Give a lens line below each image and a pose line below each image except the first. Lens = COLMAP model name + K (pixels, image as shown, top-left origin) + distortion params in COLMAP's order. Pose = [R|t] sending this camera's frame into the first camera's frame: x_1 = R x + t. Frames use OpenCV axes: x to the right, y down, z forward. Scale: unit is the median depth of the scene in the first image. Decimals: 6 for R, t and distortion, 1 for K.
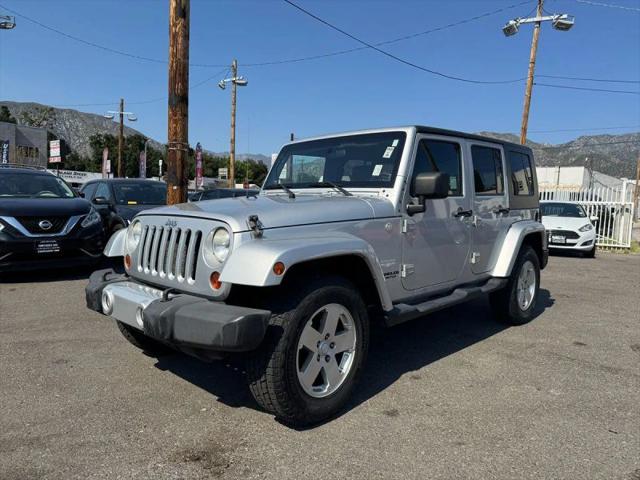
lens RADIAL K [[457.9, 0, 315.8], [0, 457.9, 240.4], [0, 0, 1]] dist [0.004799, -0.007044]
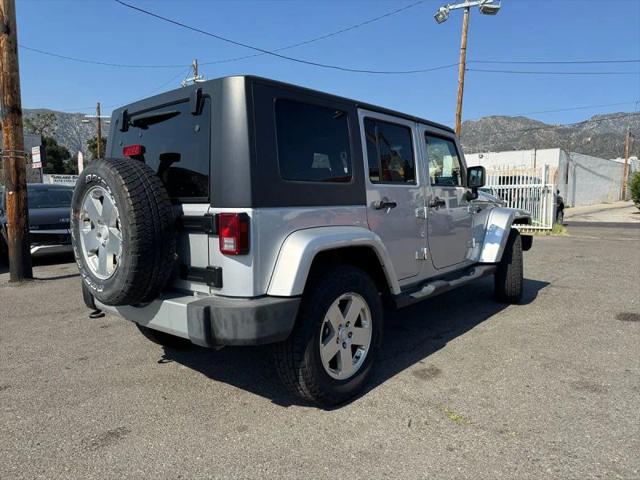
lens RADIAL K [[457.9, 0, 315.8], [0, 457.9, 240.4], [0, 0, 1]] dist [0.004799, -0.007044]
pose [[0.998683, -0.040117, -0.031993, 0.165448], [0.040615, 0.999061, 0.015068, 0.003421], [0.031359, -0.016348, 0.999374, -0.019345]]
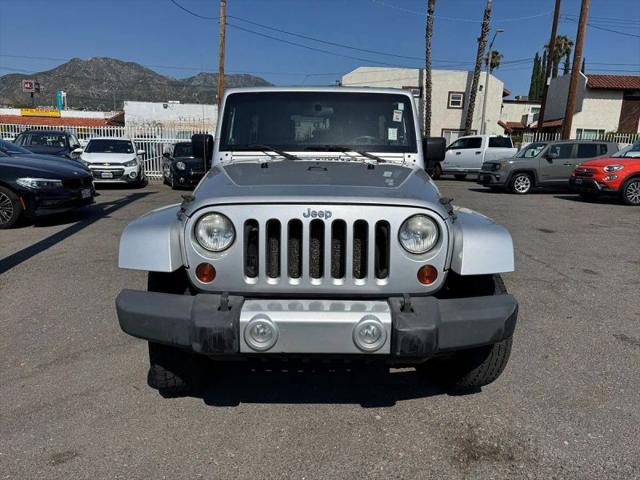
lens RADIAL K [[446.4, 0, 319.6], [0, 446.4, 252.1], [0, 0, 1]] dist [0.001663, -0.002562]
pose [[0.718827, -0.172419, 0.673468, -0.142554], [0.053518, 0.979605, 0.193673, -0.020529], [-0.693126, -0.103174, 0.713394, 0.081159]]
